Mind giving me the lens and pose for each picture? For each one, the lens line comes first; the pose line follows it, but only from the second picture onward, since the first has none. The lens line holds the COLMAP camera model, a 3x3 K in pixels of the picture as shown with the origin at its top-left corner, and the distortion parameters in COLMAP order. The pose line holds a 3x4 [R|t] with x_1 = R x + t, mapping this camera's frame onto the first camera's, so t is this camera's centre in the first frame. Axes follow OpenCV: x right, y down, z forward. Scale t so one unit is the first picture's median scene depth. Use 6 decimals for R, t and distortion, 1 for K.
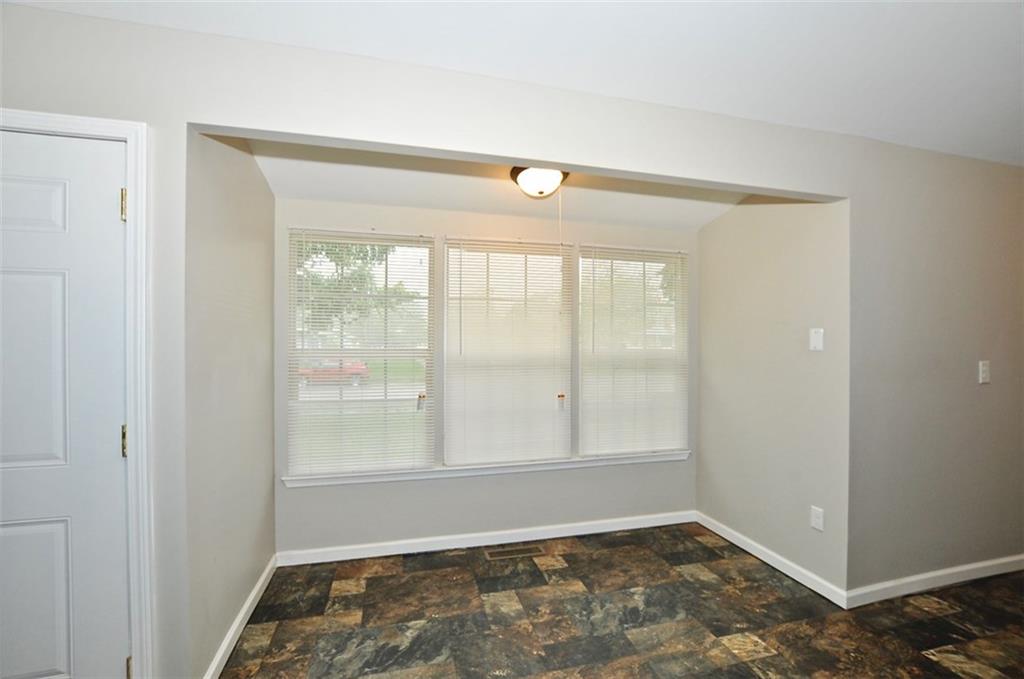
lens RADIAL K [[451.6, 0, 516.6], [0, 451.6, 341.3], [0, 0, 1]] dist [-0.032704, 0.006519]
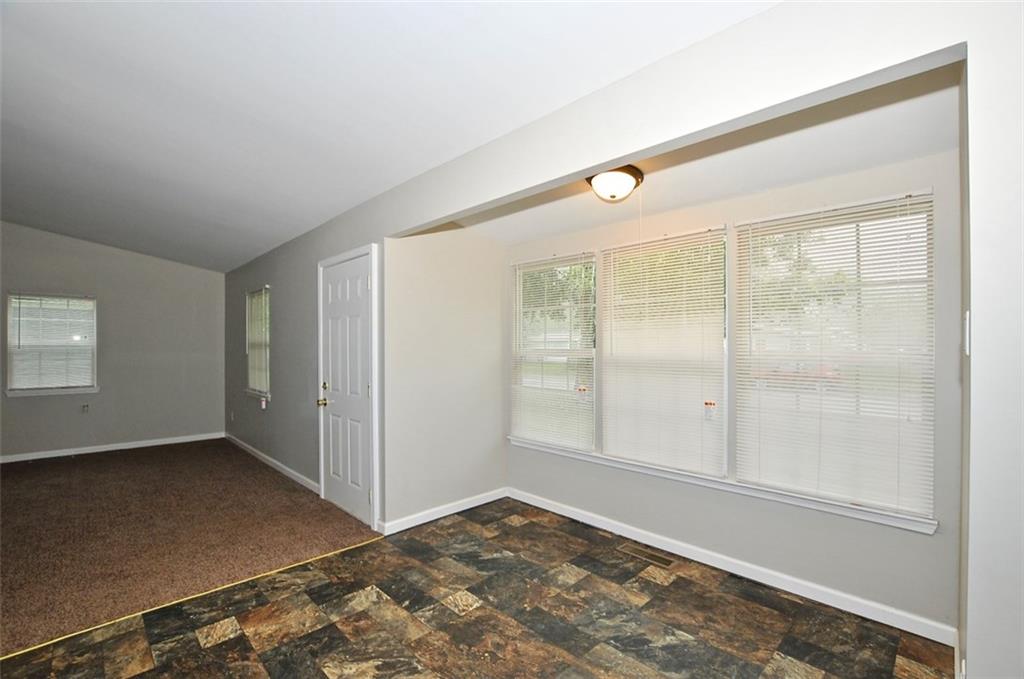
lens RADIAL K [[451.6, 0, 523.8], [0, 451.6, 262.7], [0, 0, 1]] dist [-0.032704, 0.006519]
pose [[0.508279, -0.152963, -0.847499, 0.858302], [0.000466, 0.984148, -0.177347, 0.011528], [0.861192, 0.089747, 0.500293, 0.239535]]
